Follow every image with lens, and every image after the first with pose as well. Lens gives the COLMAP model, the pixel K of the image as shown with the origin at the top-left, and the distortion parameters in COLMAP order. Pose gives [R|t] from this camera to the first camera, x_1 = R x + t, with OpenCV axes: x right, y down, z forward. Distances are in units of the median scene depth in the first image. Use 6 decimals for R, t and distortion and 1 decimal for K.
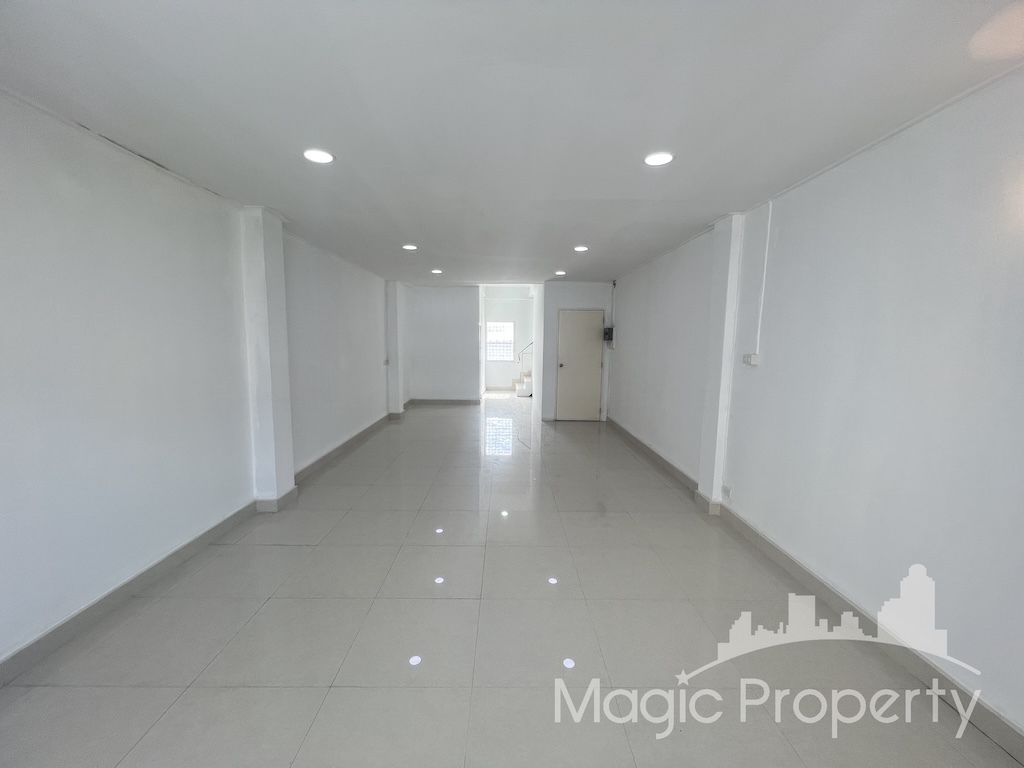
lens RADIAL K [[407.7, 0, 510.0], [0, 407.7, 381.8], [0, 0, 1]] dist [-0.006011, 0.000473]
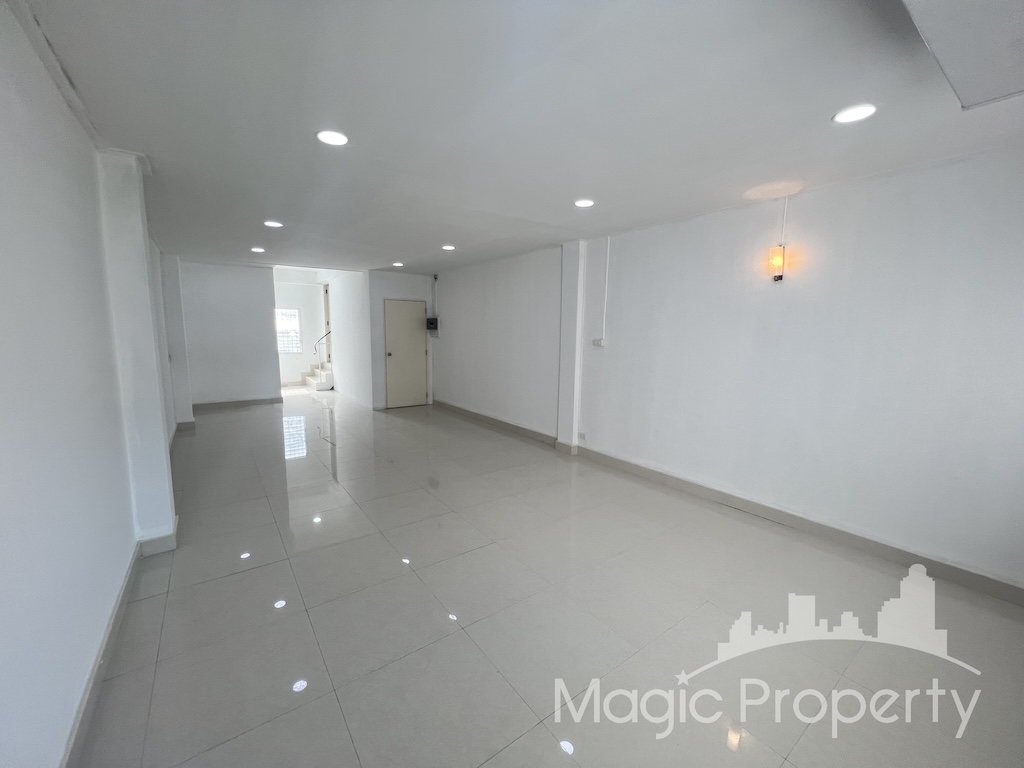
lens RADIAL K [[407.7, 0, 510.0], [0, 407.7, 381.8], [0, 0, 1]] dist [-0.006011, 0.000473]
pose [[0.814678, -0.075455, 0.574983, -0.221056], [0.059737, 0.997144, 0.046215, -0.000484], [-0.576828, -0.003303, 0.816859, -0.008155]]
